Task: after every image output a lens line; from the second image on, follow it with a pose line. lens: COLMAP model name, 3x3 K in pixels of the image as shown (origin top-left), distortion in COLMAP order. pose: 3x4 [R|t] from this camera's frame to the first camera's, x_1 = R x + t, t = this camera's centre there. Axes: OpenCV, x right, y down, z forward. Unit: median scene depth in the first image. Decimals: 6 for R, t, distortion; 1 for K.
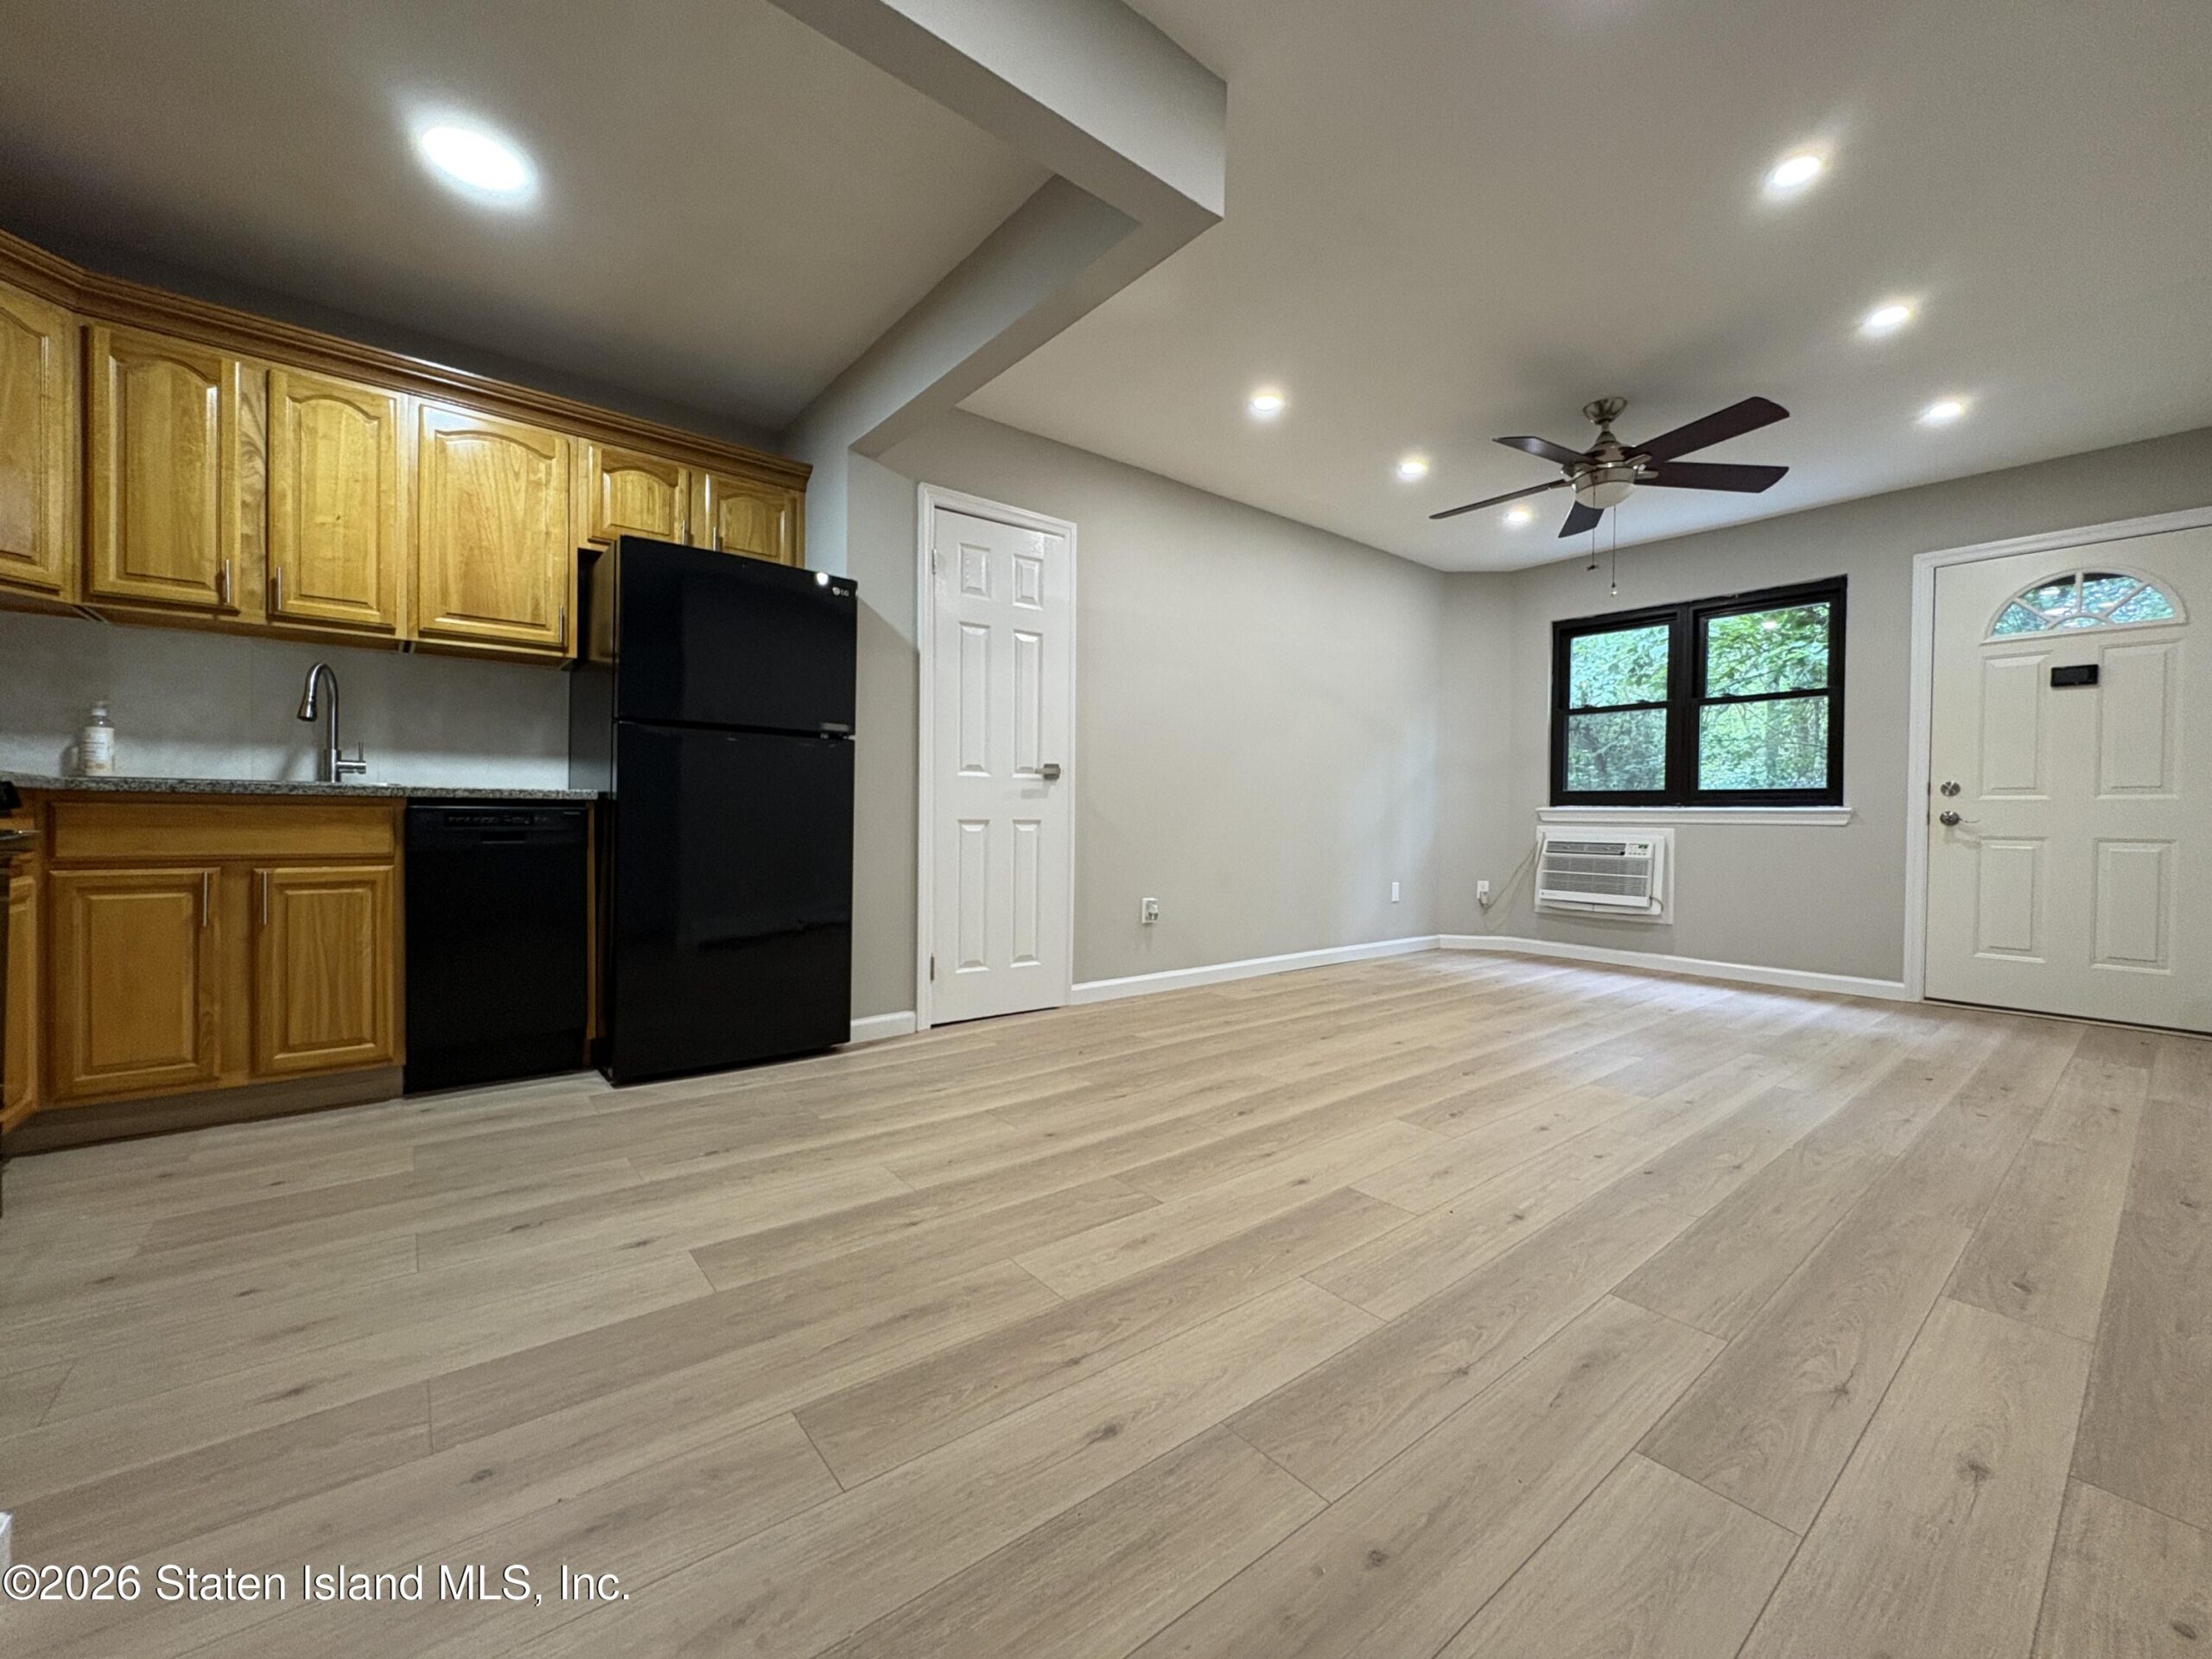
lens RADIAL K [[883.1, 0, 1107.4], [0, 883.1, 827.1], [0, 0, 1]] dist [0.000237, 0.000245]
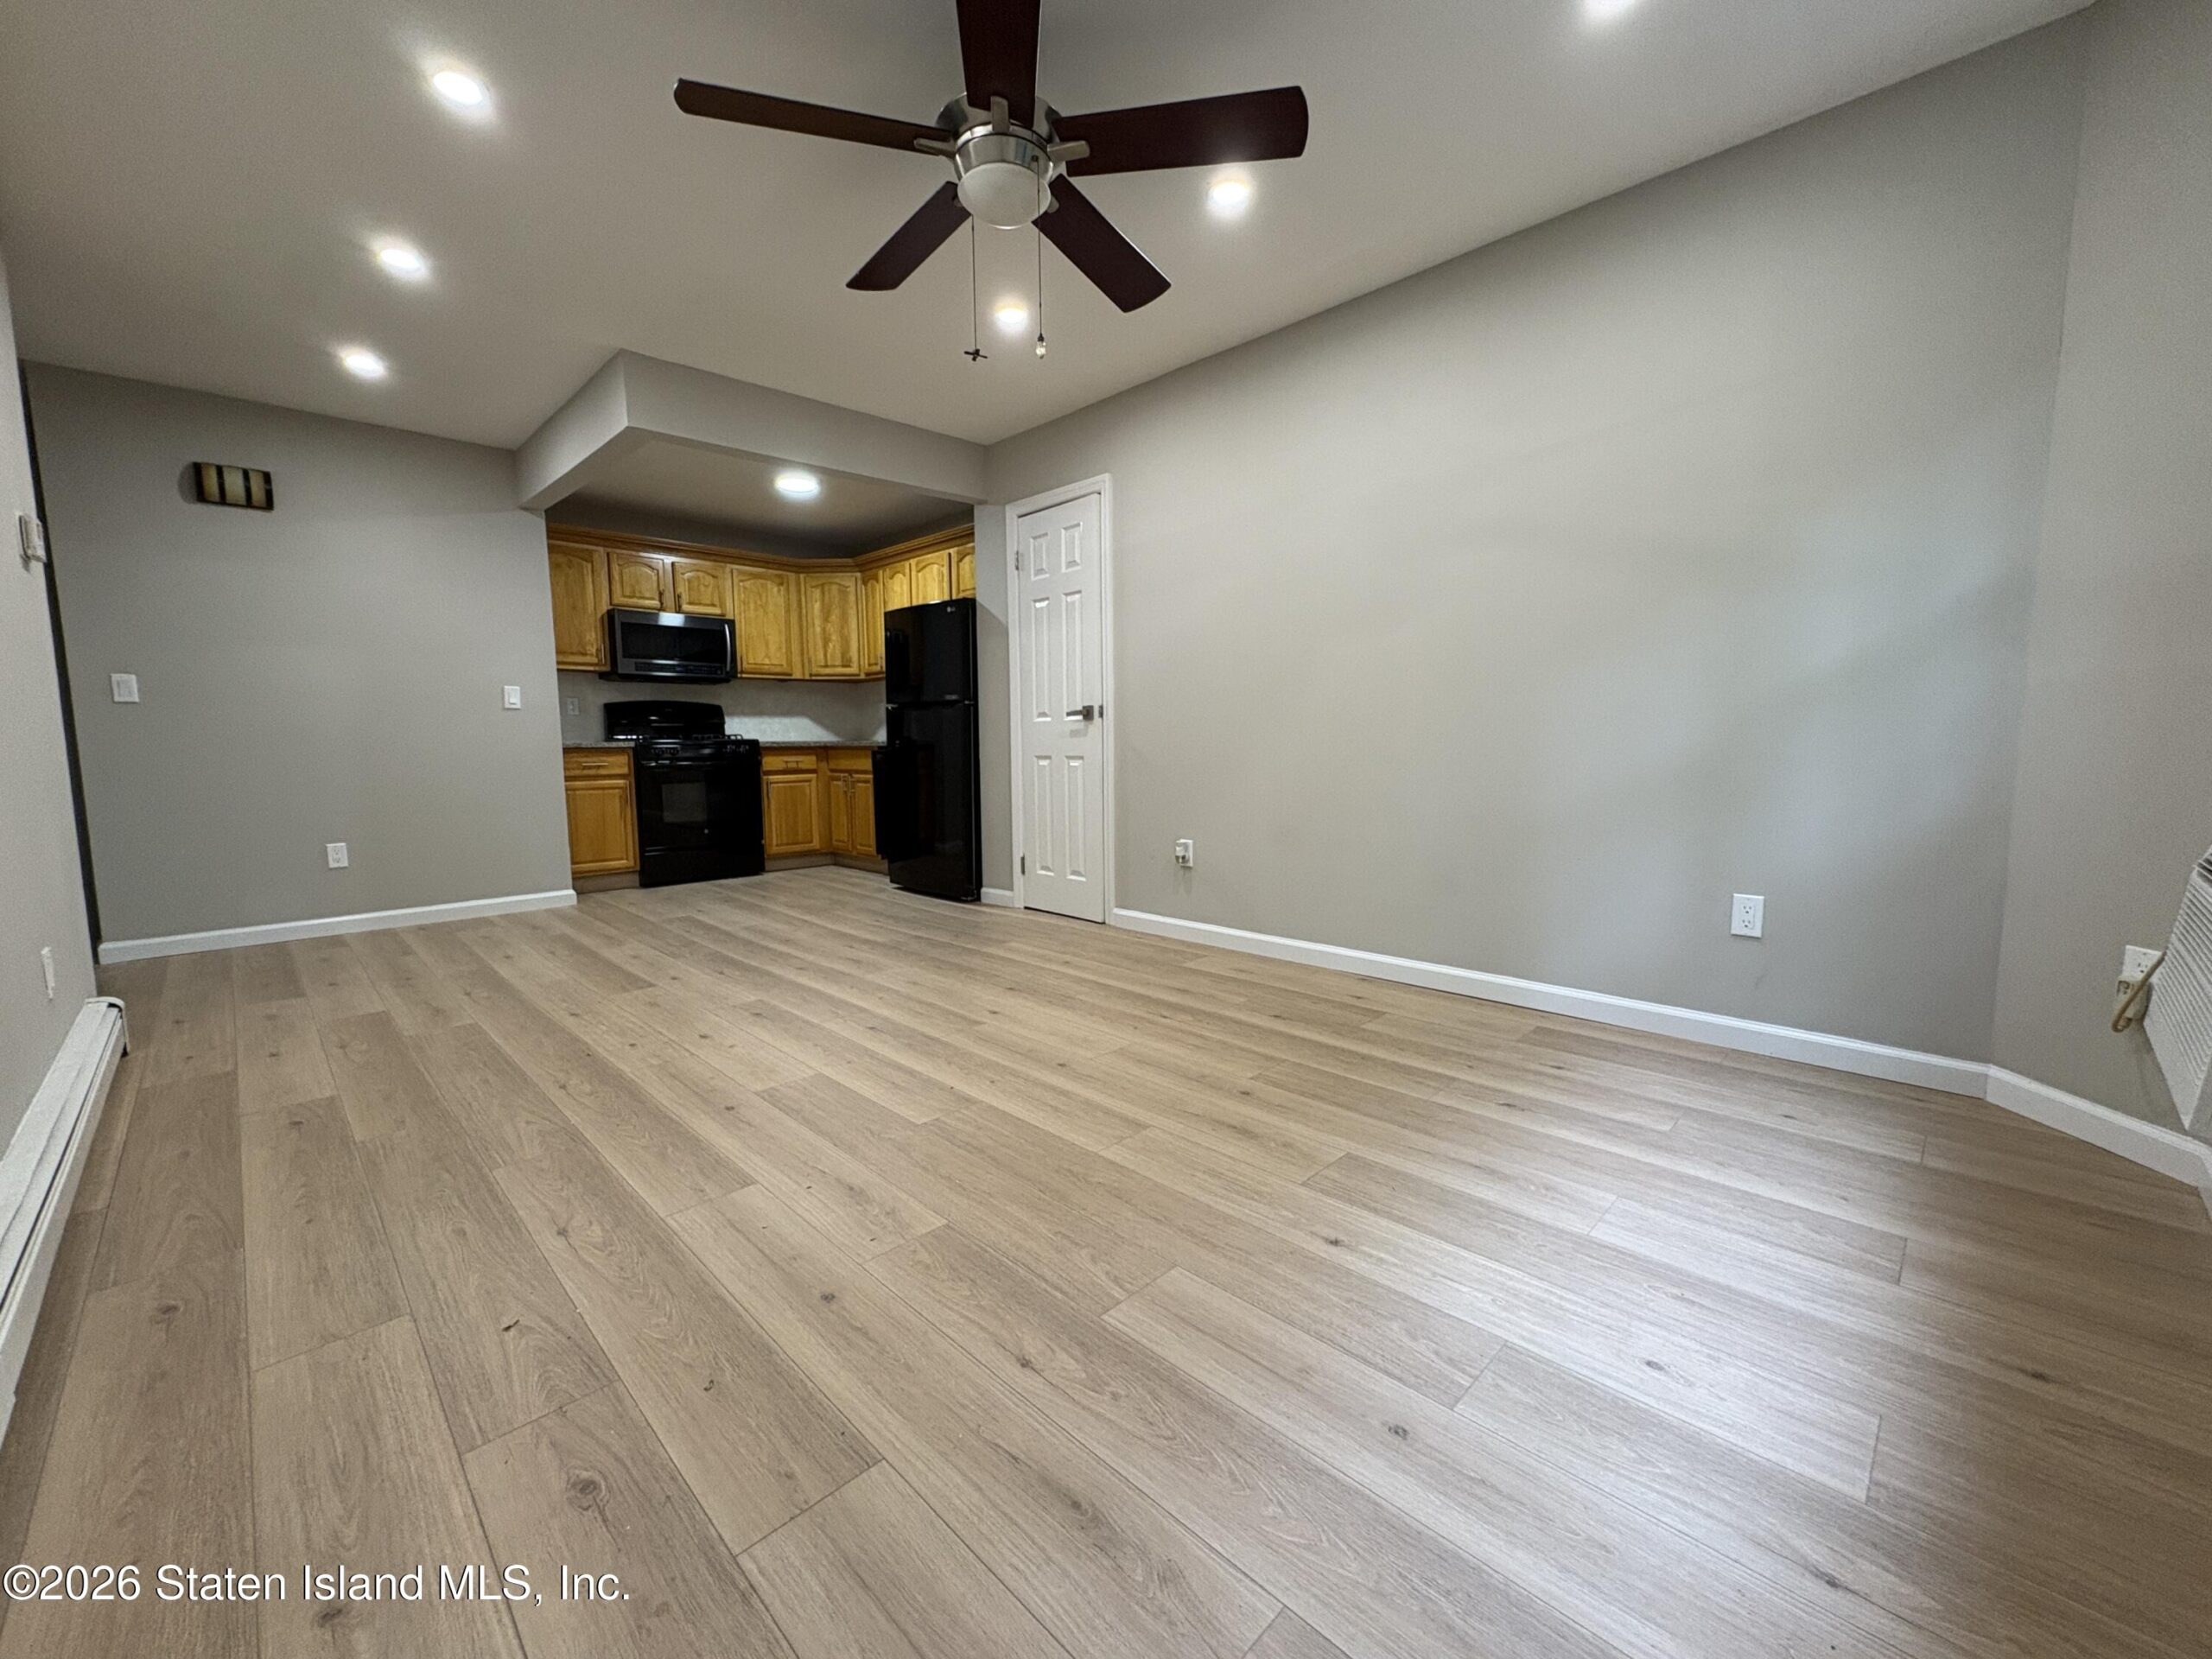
lens RADIAL K [[883.1, 0, 1107.4], [0, 883.1, 827.1], [0, 0, 1]] dist [0.000237, 0.000245]
pose [[0.103876, 0.085129, -0.990940, 1.578108], [-0.001614, 0.996343, 0.085424, -0.020267], [0.994589, -0.007274, 0.103633, 1.344803]]
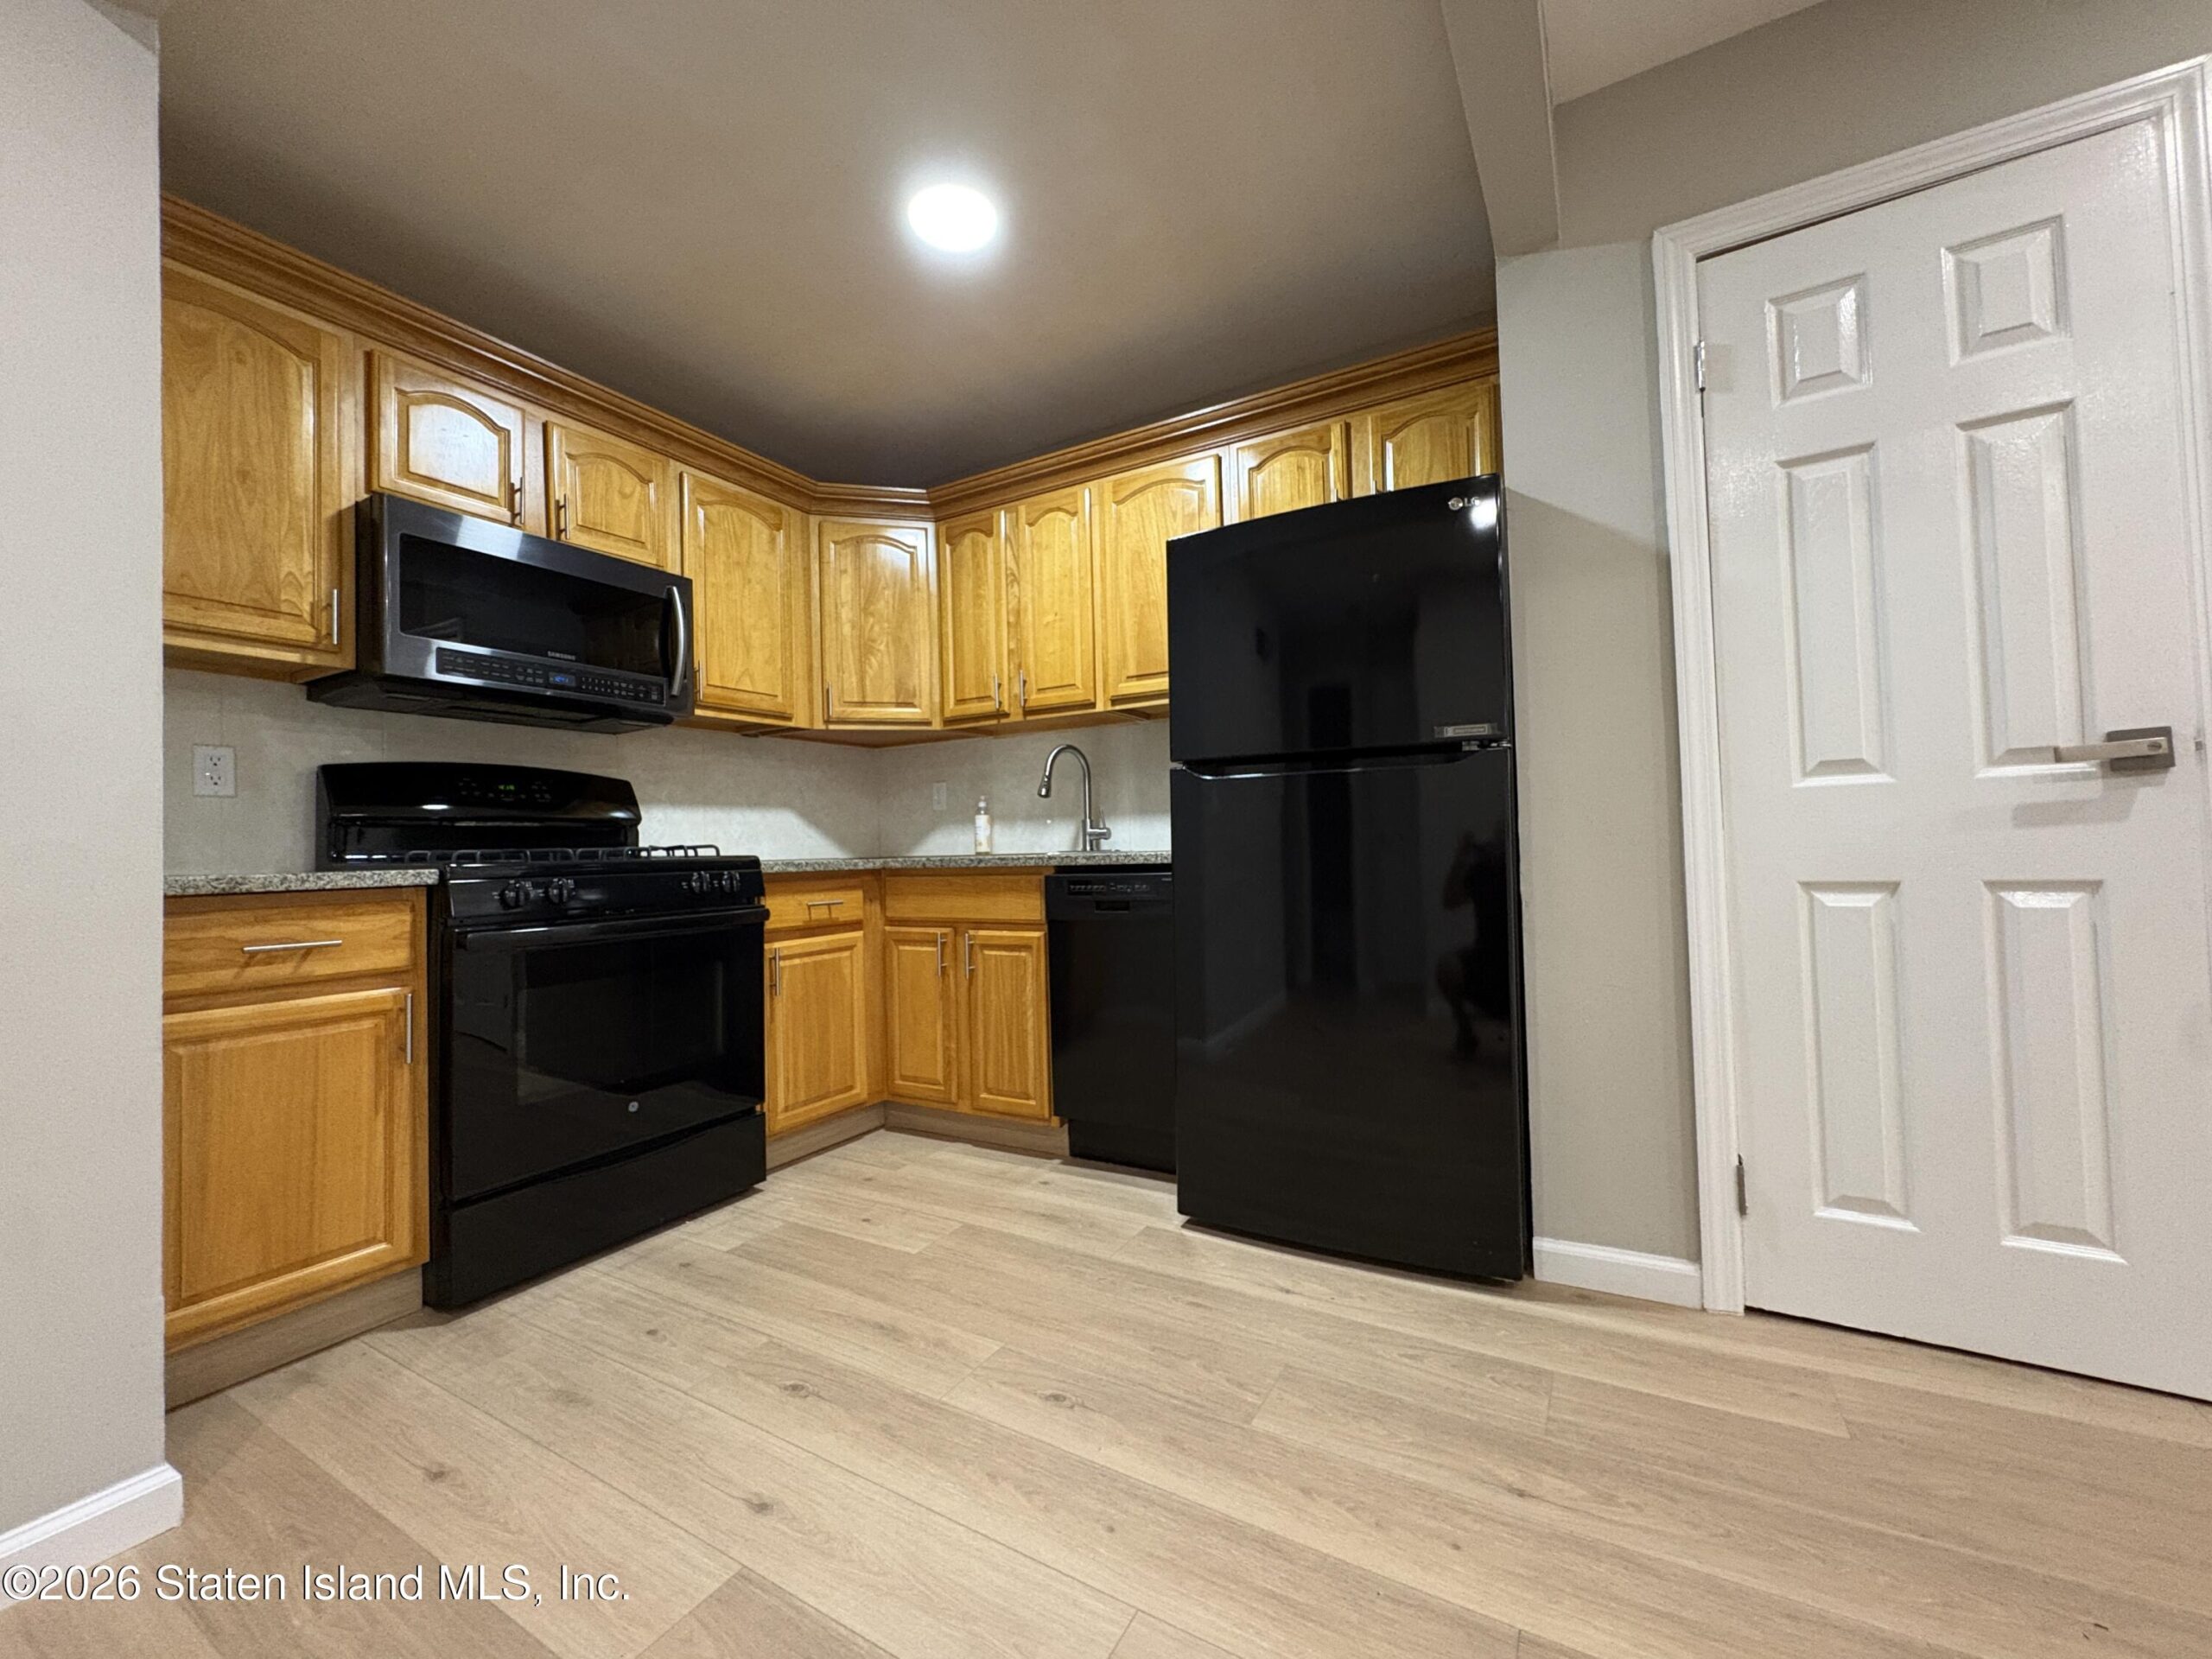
lens RADIAL K [[883.1, 0, 1107.4], [0, 883.1, 827.1], [0, 0, 1]] dist [0.000237, 0.000245]
pose [[0.360122, -0.045948, -0.931773, 0.187368], [0.019692, 0.998938, -0.041650, -0.034288], [0.932697, -0.003350, 0.360644, 0.679494]]
